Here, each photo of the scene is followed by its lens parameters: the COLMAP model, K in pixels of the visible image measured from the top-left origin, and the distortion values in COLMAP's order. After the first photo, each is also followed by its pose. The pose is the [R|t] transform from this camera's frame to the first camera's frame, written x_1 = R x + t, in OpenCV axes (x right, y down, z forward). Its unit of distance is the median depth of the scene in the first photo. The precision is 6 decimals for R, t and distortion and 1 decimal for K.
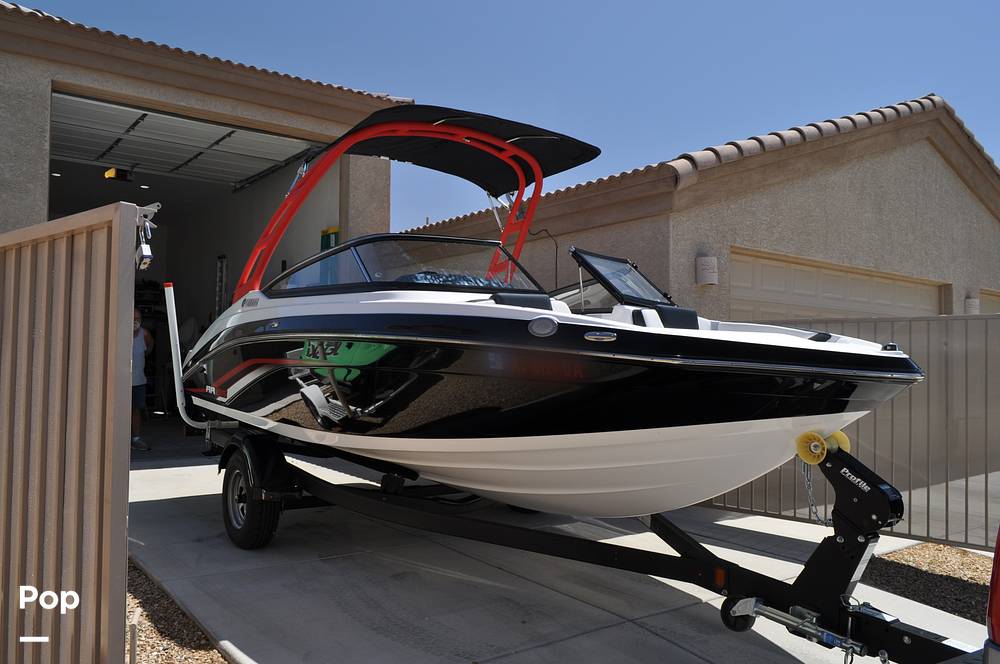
lens RADIAL K [[765.2, 0, 496.7], [0, 765.2, 329.3], [0, 0, 1]] dist [-0.016183, 0.007274]
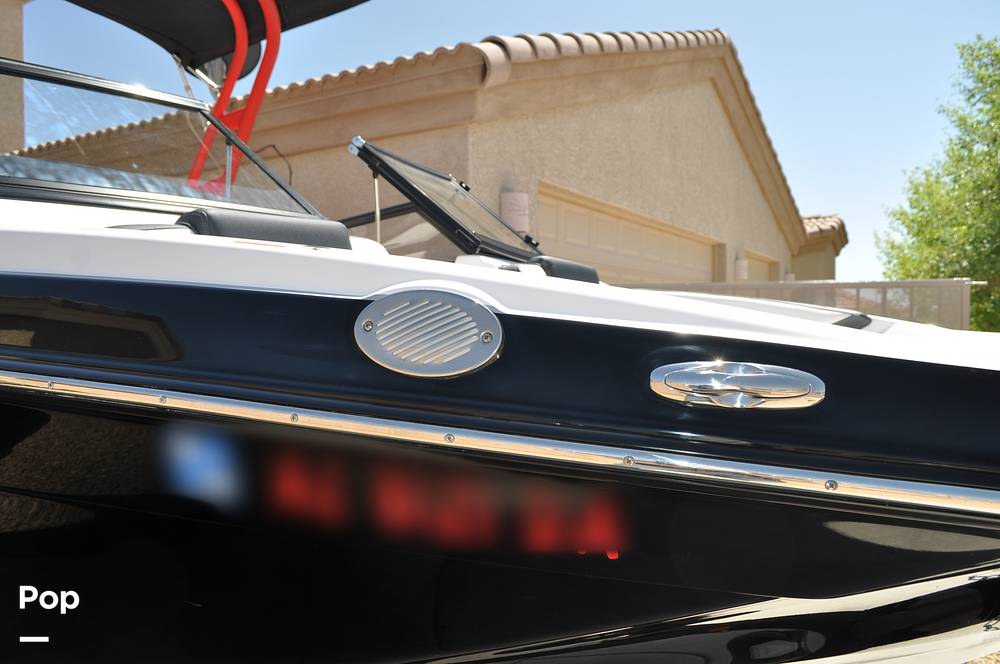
lens RADIAL K [[765.2, 0, 500.0], [0, 765.2, 335.1], [0, 0, 1]] dist [-0.016183, 0.007274]
pose [[0.929416, -0.018535, 0.368567, -0.001578], [-0.004710, 0.998061, 0.062069, -0.006993], [-0.369003, -0.059424, 0.927527, 0.336820]]
